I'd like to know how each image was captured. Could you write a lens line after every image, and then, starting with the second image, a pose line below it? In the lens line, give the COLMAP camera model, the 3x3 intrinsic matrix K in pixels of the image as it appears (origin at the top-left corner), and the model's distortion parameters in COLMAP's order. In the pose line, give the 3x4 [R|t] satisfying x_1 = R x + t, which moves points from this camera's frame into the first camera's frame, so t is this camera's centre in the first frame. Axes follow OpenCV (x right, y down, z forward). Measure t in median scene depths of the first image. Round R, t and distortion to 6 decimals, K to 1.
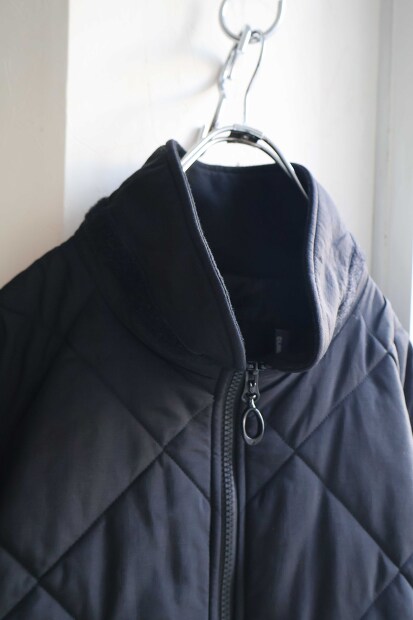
lens RADIAL K [[627.9, 0, 203.1], [0, 627.9, 310.6], [0, 0, 1]] dist [-0.019606, 0.000000]
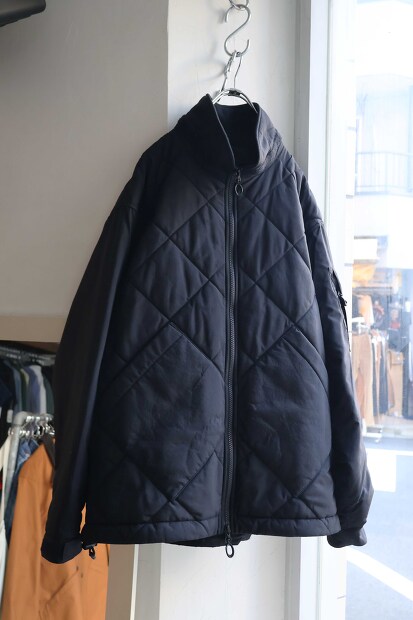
lens RADIAL K [[627.9, 0, 204.9], [0, 627.9, 308.0], [0, 0, 1]] dist [-0.019606, 0.000000]
pose [[0.999640, -0.021640, -0.015832, -0.041477], [0.021763, 0.999734, 0.007626, 0.665514], [0.015662, -0.007968, 0.999846, -1.812507]]
